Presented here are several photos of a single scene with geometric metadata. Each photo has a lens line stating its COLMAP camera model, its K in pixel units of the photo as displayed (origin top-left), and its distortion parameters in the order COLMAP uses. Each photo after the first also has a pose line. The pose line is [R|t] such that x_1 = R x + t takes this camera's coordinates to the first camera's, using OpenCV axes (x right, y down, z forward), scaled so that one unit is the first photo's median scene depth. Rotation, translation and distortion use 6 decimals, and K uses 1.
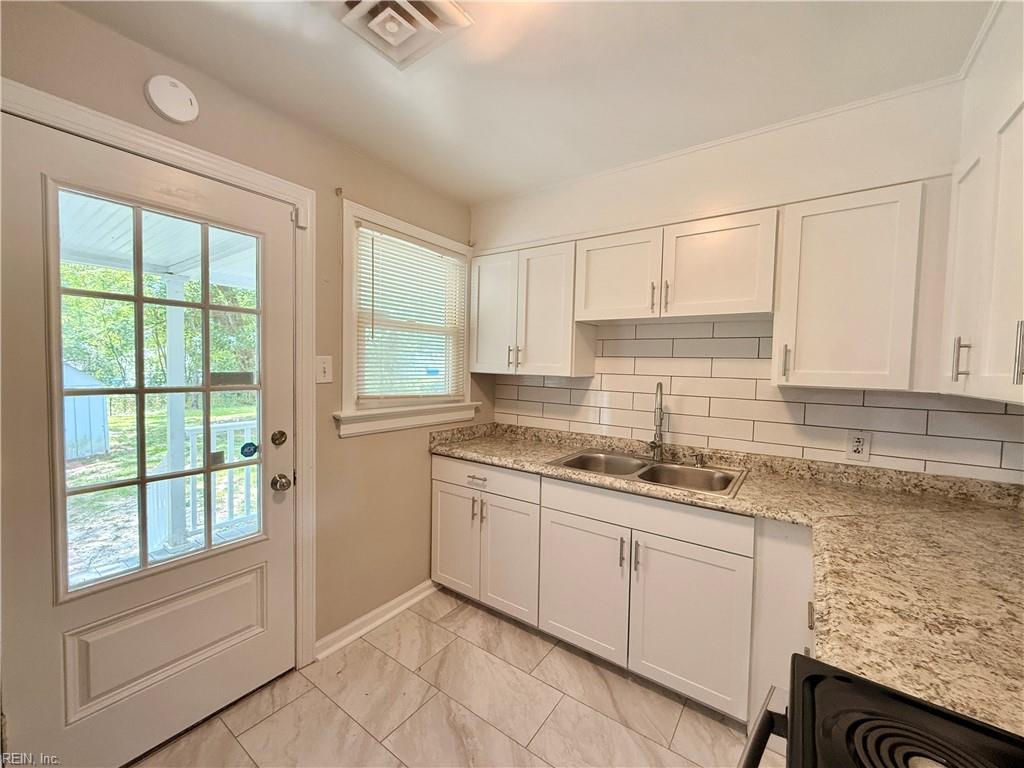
lens RADIAL K [[410.0, 0, 509.8], [0, 410.0, 384.0], [0, 0, 1]] dist [0.000562, 0.000219]
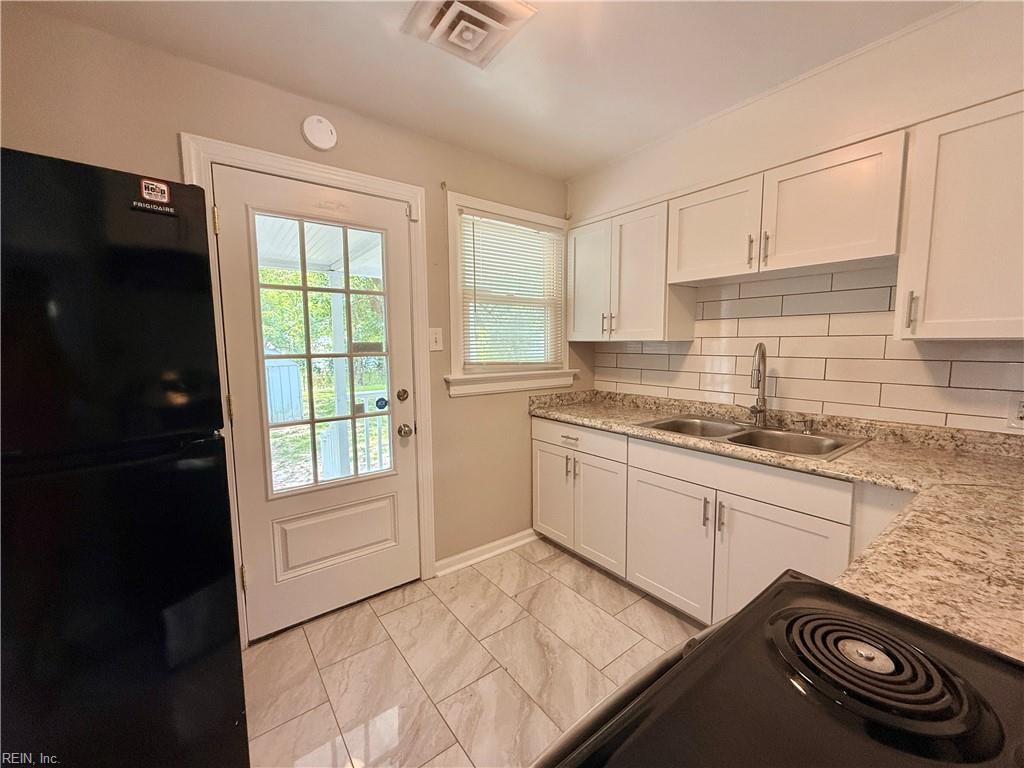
lens RADIAL K [[410.0, 0, 509.8], [0, 410.0, 384.0], [0, 0, 1]] dist [0.000562, 0.000219]
pose [[0.953023, 0.000171, -0.302898, 0.113925], [0.015649, 0.998637, 0.049800, 0.037838], [0.302494, -0.052200, 0.951721, -0.077353]]
